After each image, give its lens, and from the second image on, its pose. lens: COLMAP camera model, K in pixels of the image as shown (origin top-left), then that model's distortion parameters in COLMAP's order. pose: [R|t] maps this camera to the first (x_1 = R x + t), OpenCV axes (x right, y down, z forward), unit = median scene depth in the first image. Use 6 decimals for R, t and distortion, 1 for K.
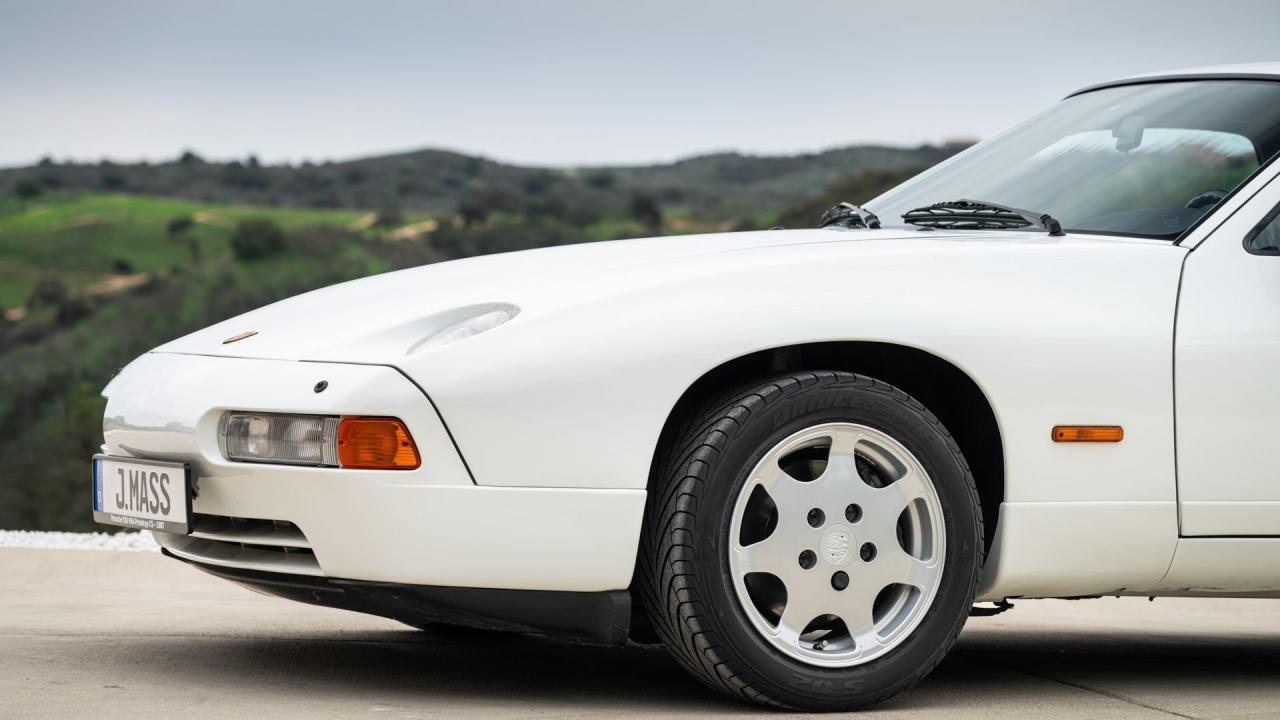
lens RADIAL K [[4694.4, 0, 640.0], [0, 4694.4, 360.0], [0, 0, 1]] dist [0.062781, -0.441188]
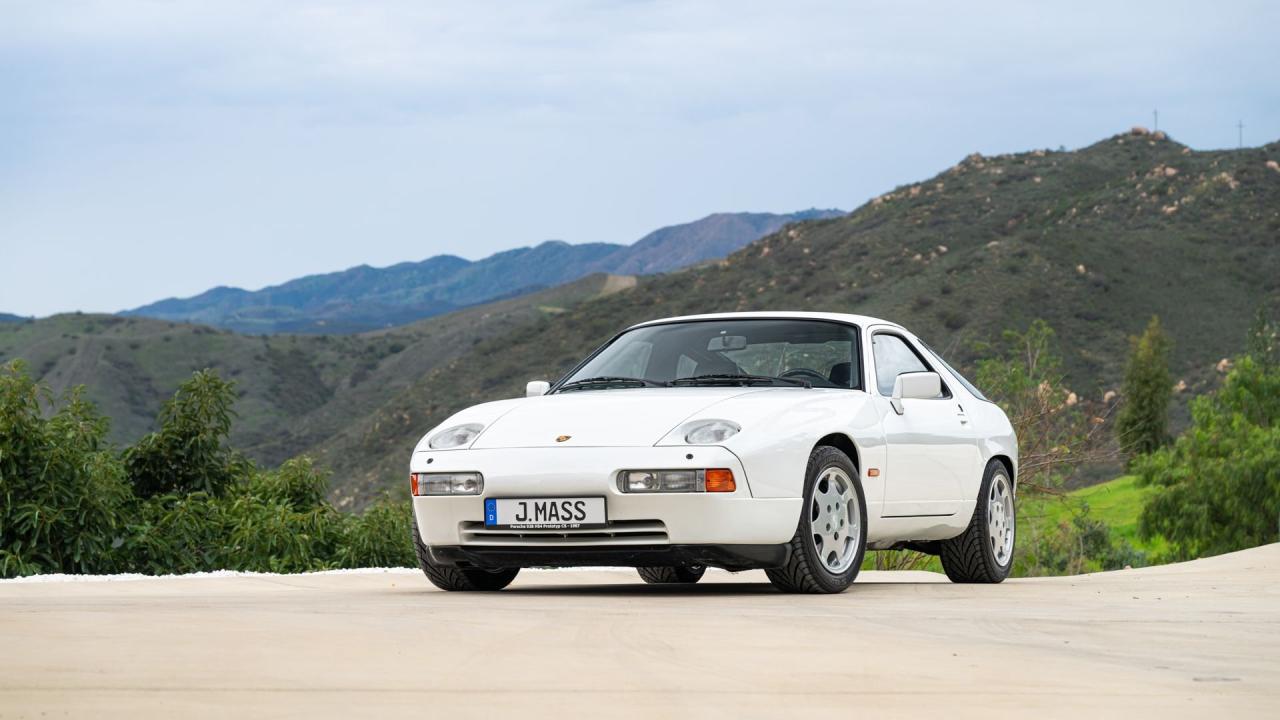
lens RADIAL K [[3766.3, 0, 640.0], [0, 3766.3, 360.0], [0, 0, 1]] dist [-0.001932, 1.044321]
pose [[0.721499, -0.003921, 0.692404, -1.308663], [0.034939, 0.998916, -0.030750, 0.013933], [-0.691533, 0.046378, 0.720855, -0.270337]]
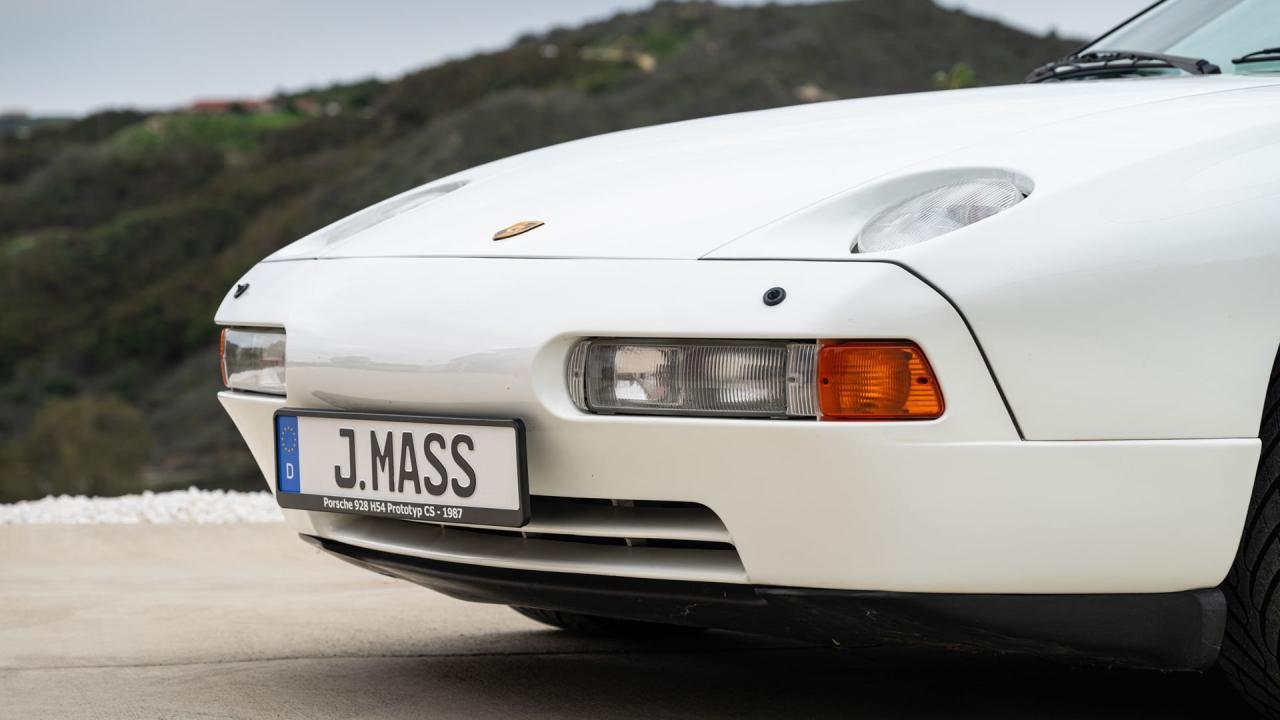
lens RADIAL K [[3766.3, 0, 640.0], [0, 3766.3, 360.0], [0, 0, 1]] dist [-0.001932, 1.044321]
pose [[0.969522, -0.026735, 0.243542, -0.211832], [0.022492, 0.999543, 0.020185, 0.003501], [-0.243970, -0.014092, 0.969680, 0.492085]]
